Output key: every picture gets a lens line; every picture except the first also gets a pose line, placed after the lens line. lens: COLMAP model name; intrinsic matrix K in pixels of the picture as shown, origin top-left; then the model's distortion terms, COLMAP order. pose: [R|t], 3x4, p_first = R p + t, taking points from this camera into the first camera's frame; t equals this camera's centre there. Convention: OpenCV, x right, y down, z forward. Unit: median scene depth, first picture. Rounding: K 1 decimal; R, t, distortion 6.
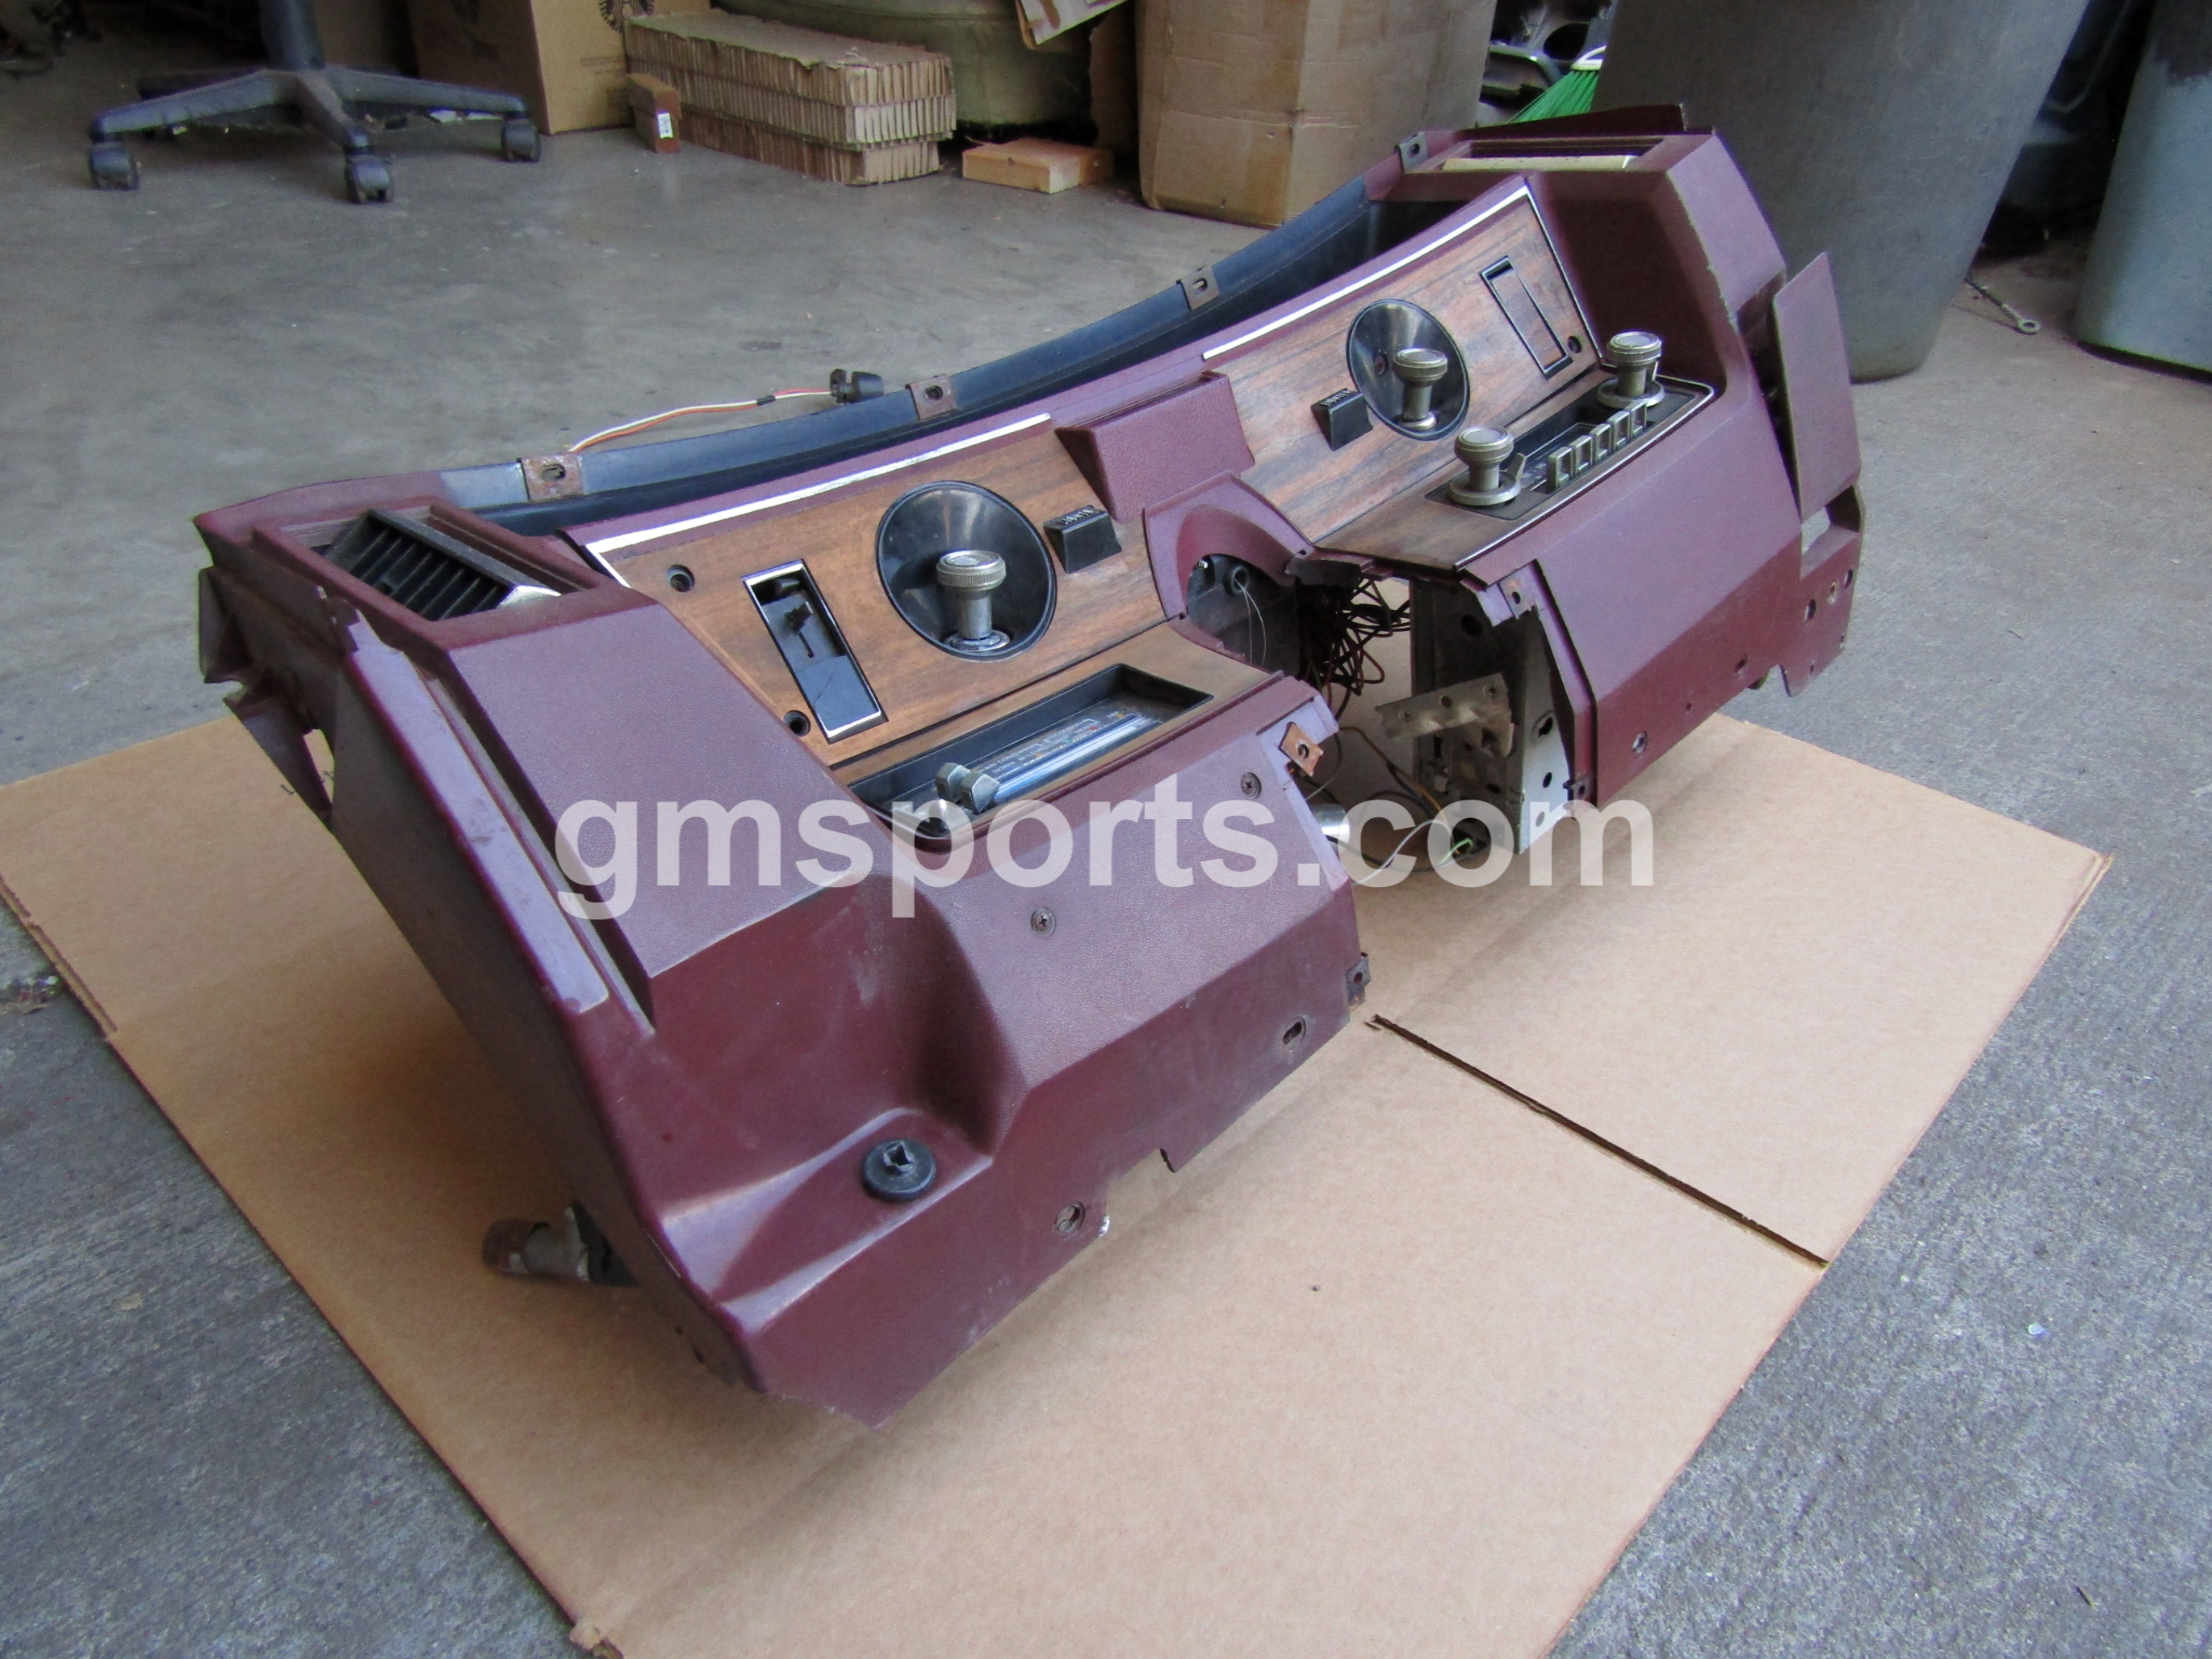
lens RADIAL K [[1571.0, 0, 1112.8], [0, 1571.0, 828.7], [0, 0, 1]] dist [-0.003423, -0.004666]
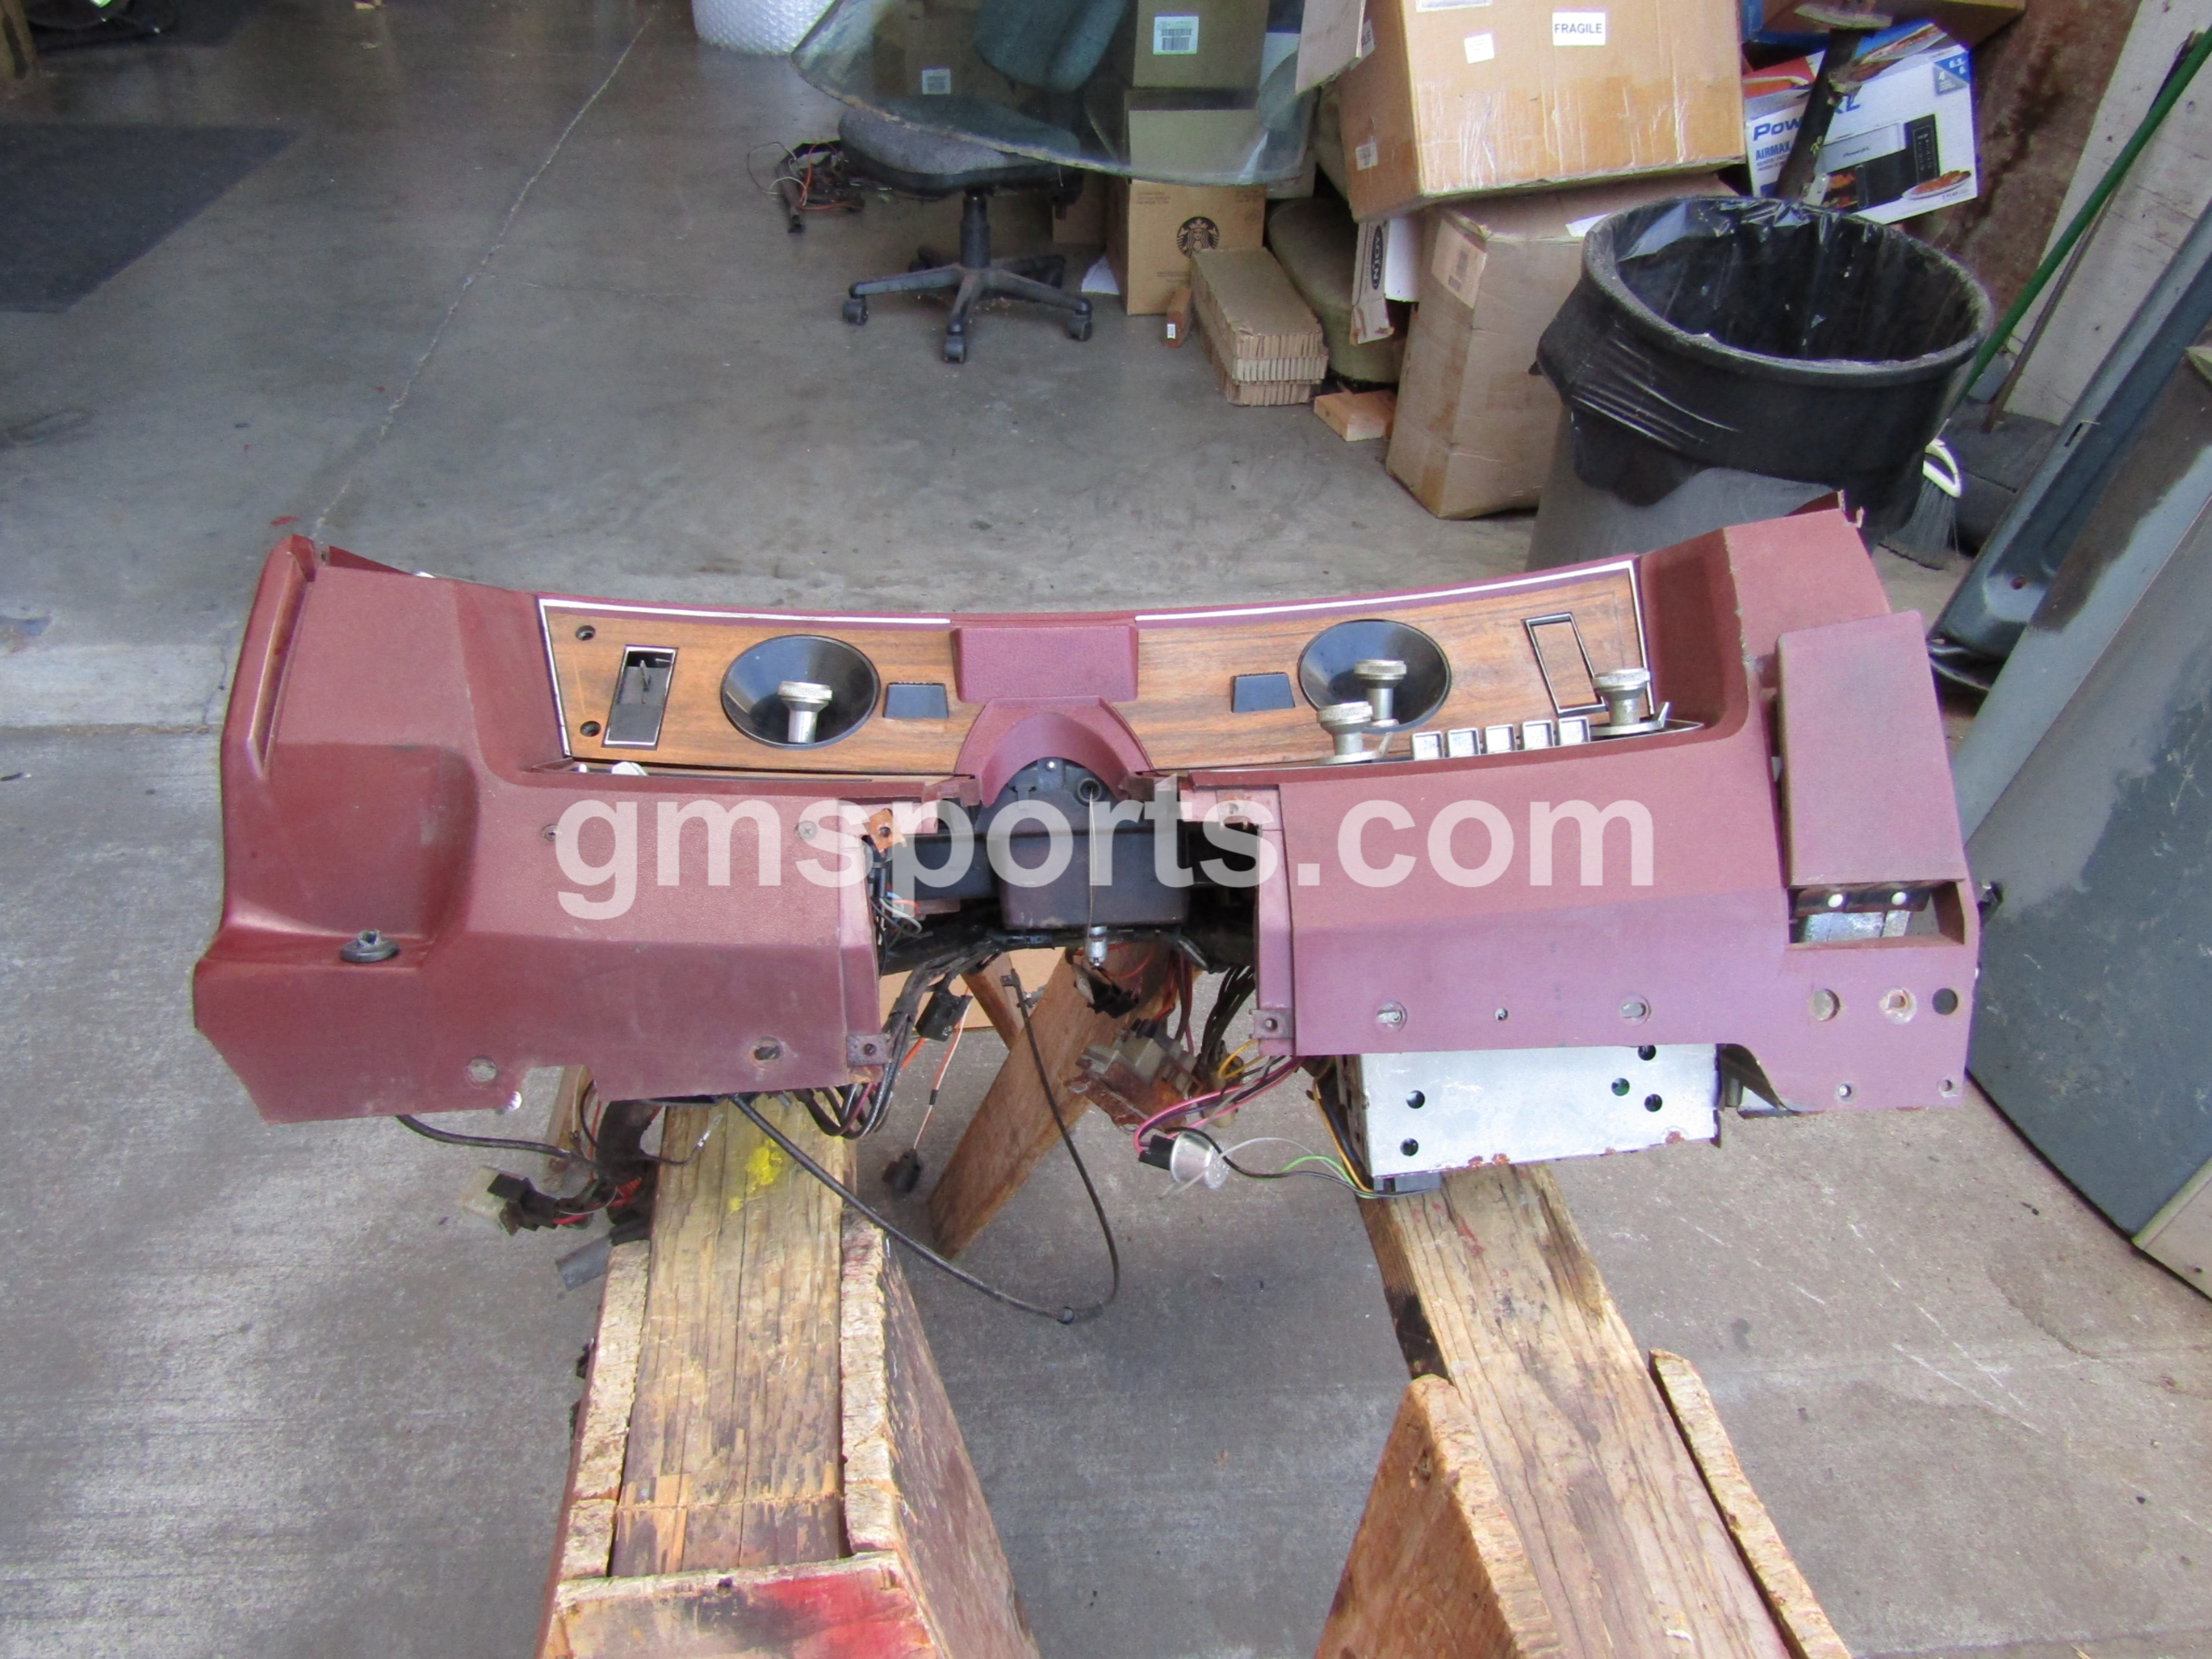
lens RADIAL K [[1571.0, 0, 1139.7], [0, 1571.0, 832.2], [0, 0, 1]] dist [-0.003423, -0.004666]
pose [[0.768204, 0.382212, -0.513591, 2.541276], [-0.360219, 0.921247, 0.146790, -0.812555], [0.529249, 0.072241, 0.845386, -1.052490]]
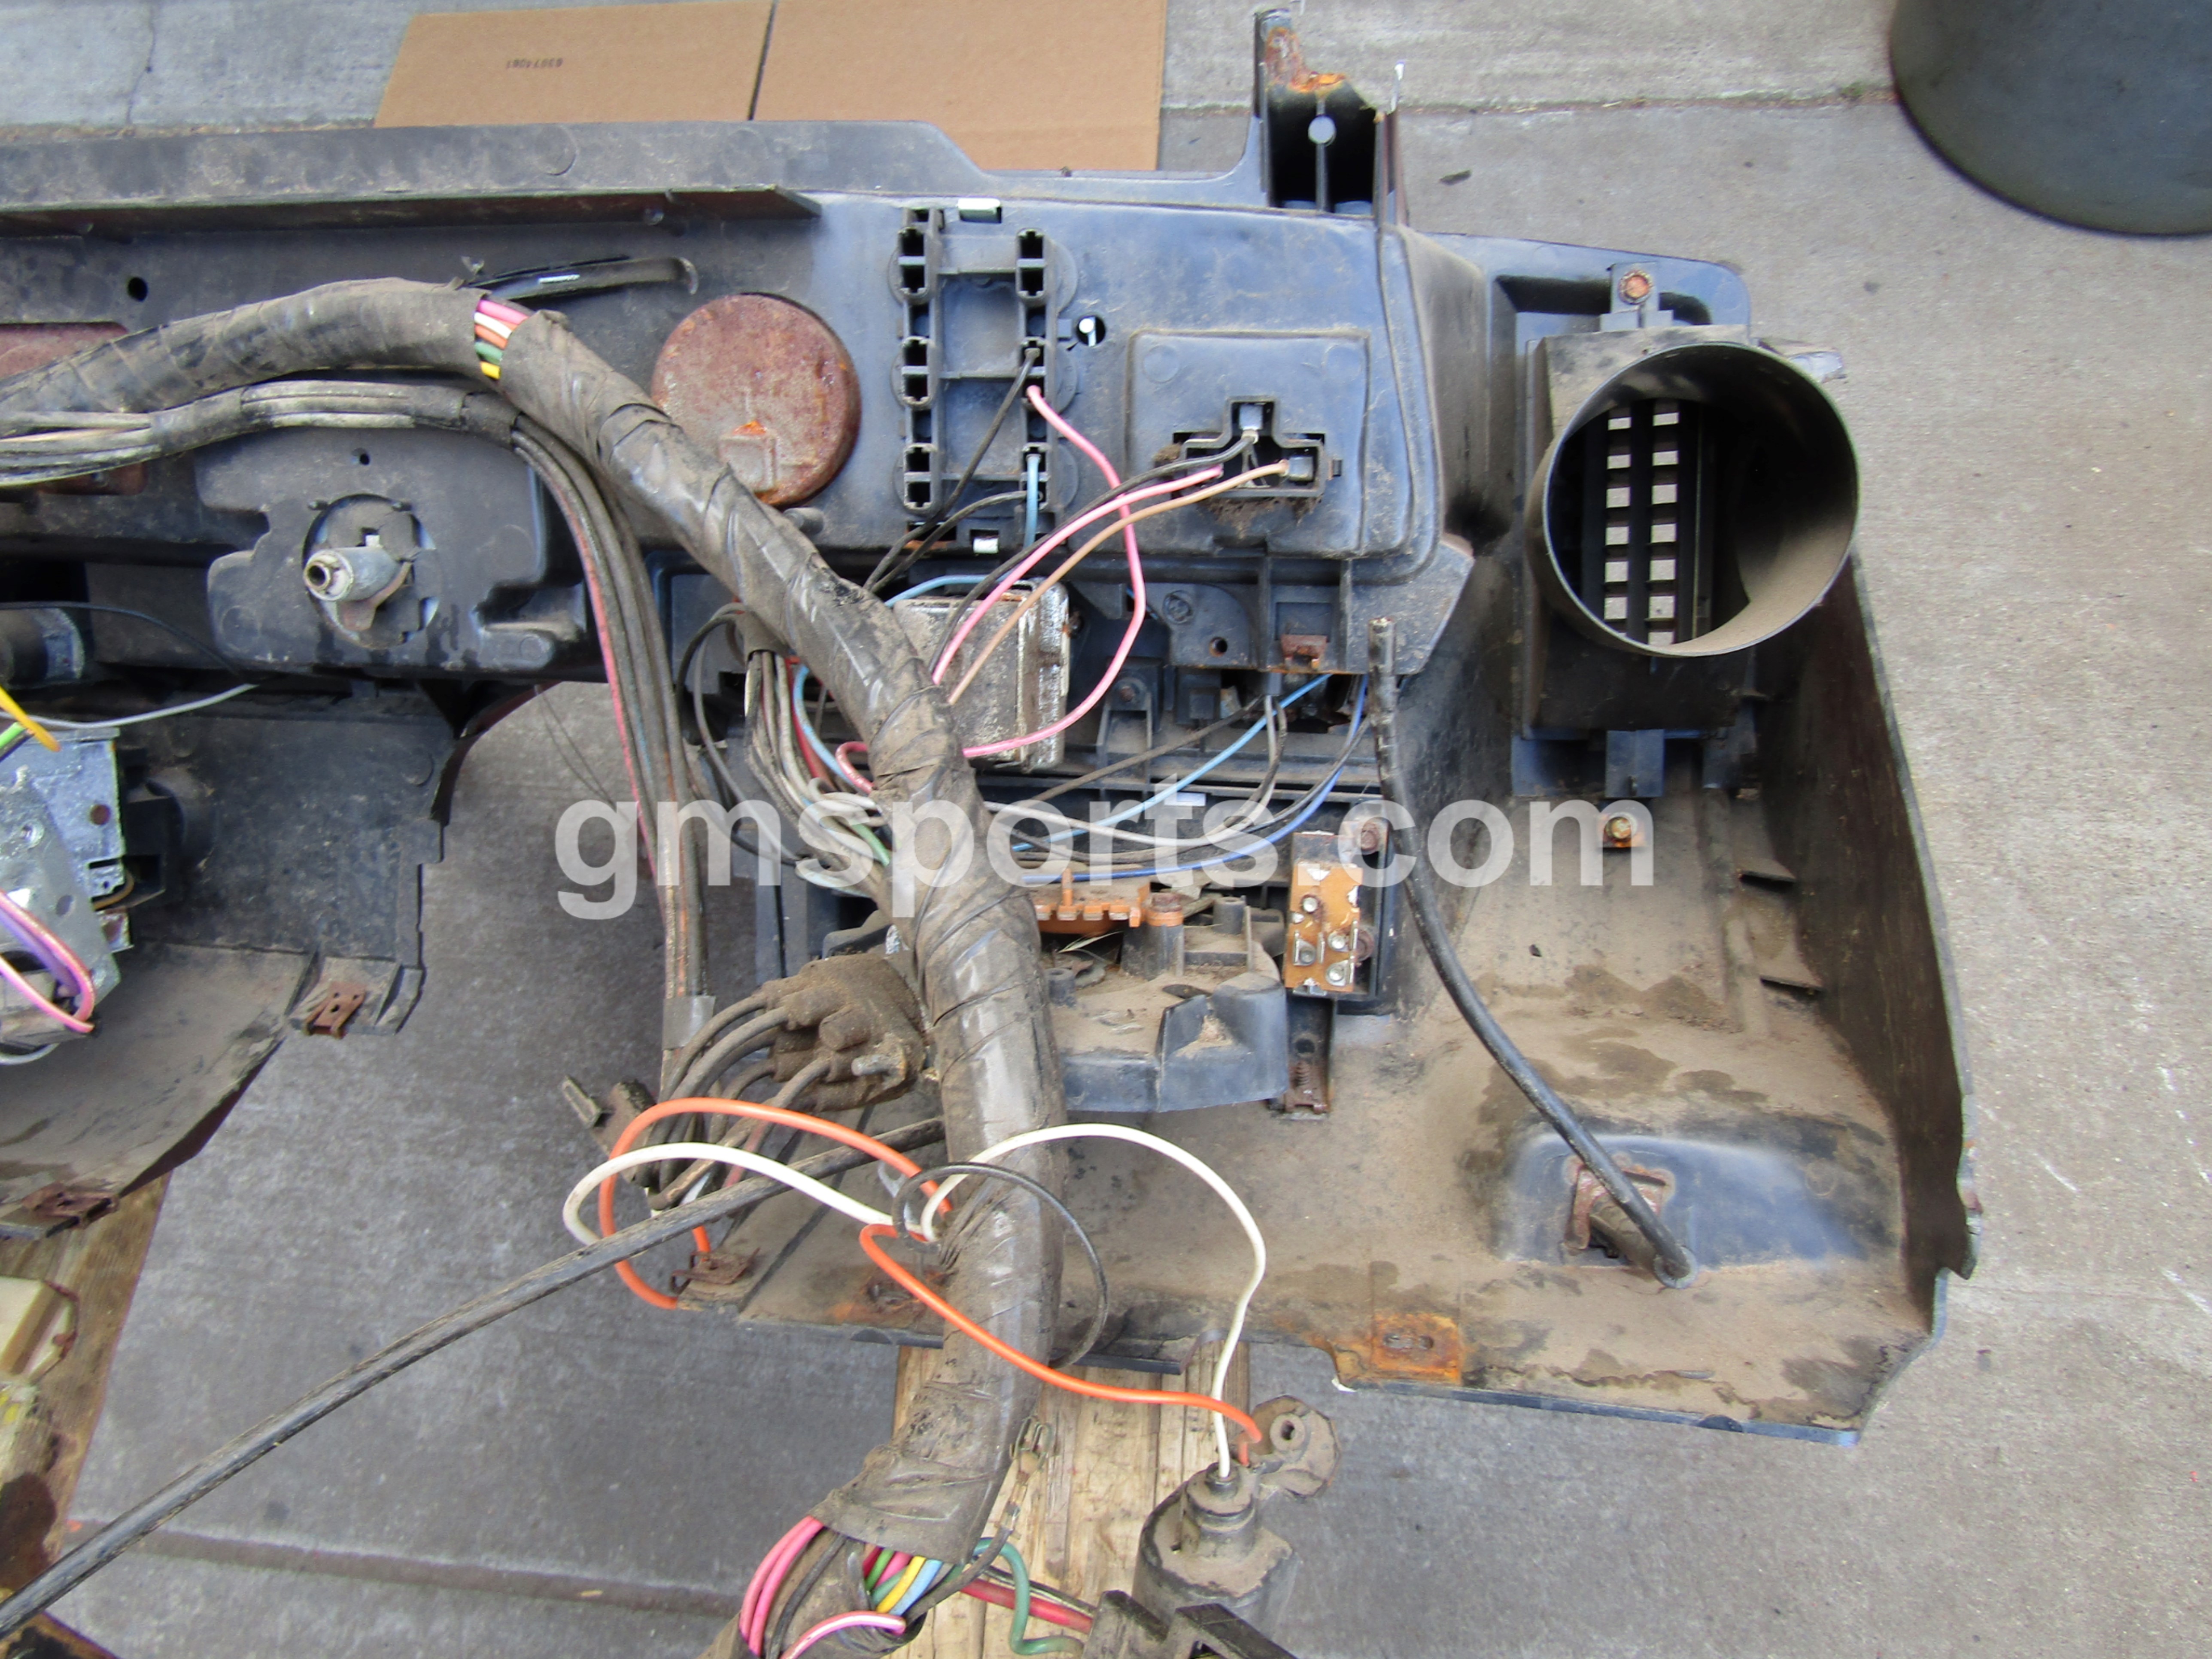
lens RADIAL K [[1571.0, 0, 1125.3], [0, 1571.0, 836.8], [0, 0, 1]] dist [-0.003423, -0.004666]
pose [[0.621938, 0.645725, -0.442980, 2.223912], [-0.326265, 0.727941, 0.603037, -1.146616], [0.711860, -0.230523, 0.663412, -0.028473]]
